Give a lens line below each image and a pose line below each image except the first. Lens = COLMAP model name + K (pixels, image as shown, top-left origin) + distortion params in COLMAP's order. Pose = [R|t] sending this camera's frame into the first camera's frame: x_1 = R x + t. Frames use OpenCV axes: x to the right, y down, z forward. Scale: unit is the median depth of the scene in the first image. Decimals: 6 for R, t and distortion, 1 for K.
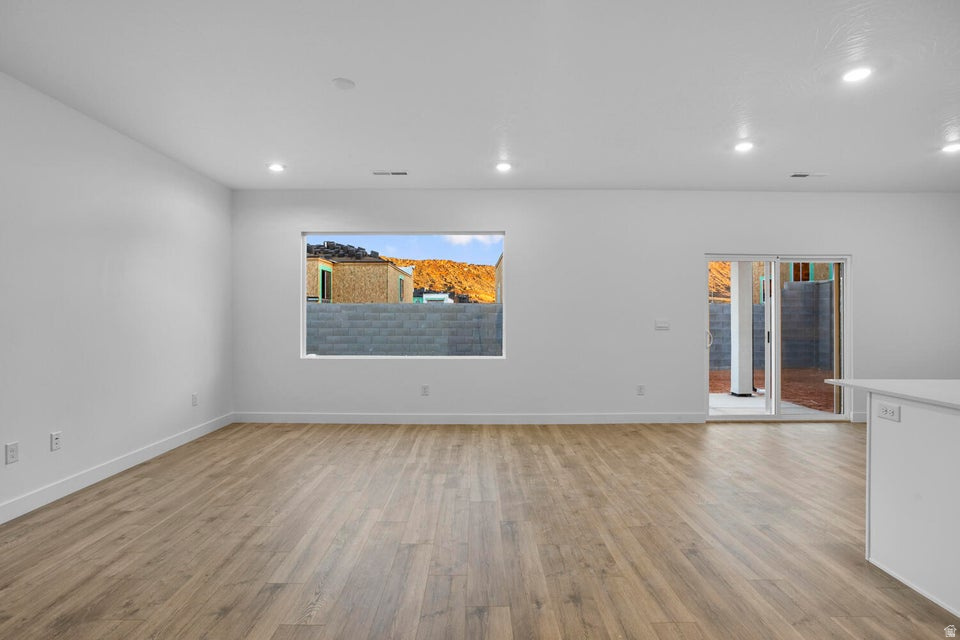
lens RADIAL K [[473.3, 0, 483.5], [0, 473.3, 320.2], [0, 0, 1]] dist [-0.020261, 0.004670]
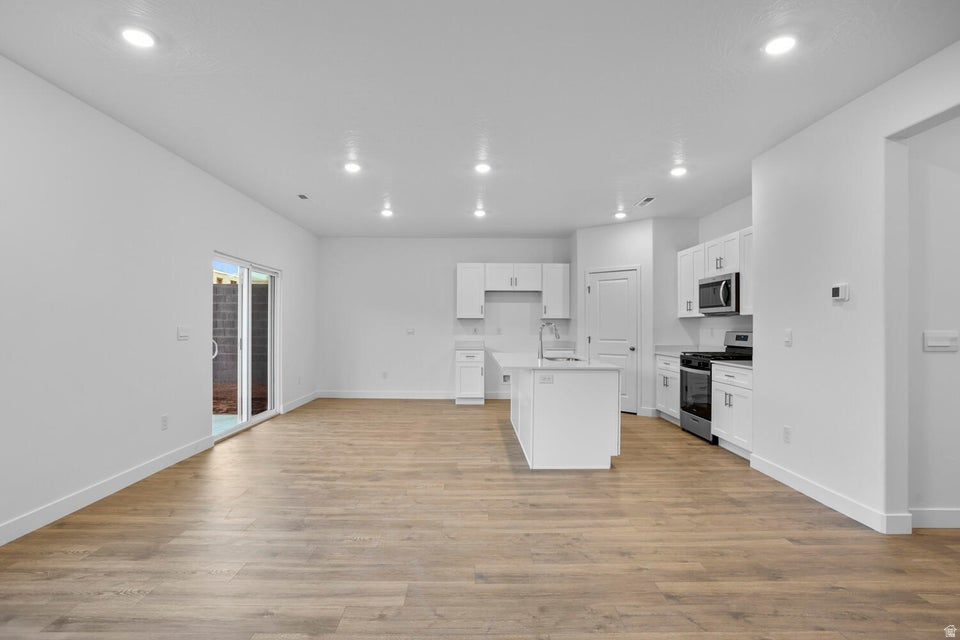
lens RADIAL K [[473.3, 0, 478.1], [0, 473.3, 323.0], [0, 0, 1]] dist [-0.020261, 0.004670]
pose [[0.004843, 0.010426, 0.999934, -0.666023], [-0.003402, 0.999940, -0.010409, 0.000078], [-0.999982, -0.003352, 0.004878, 0.876690]]
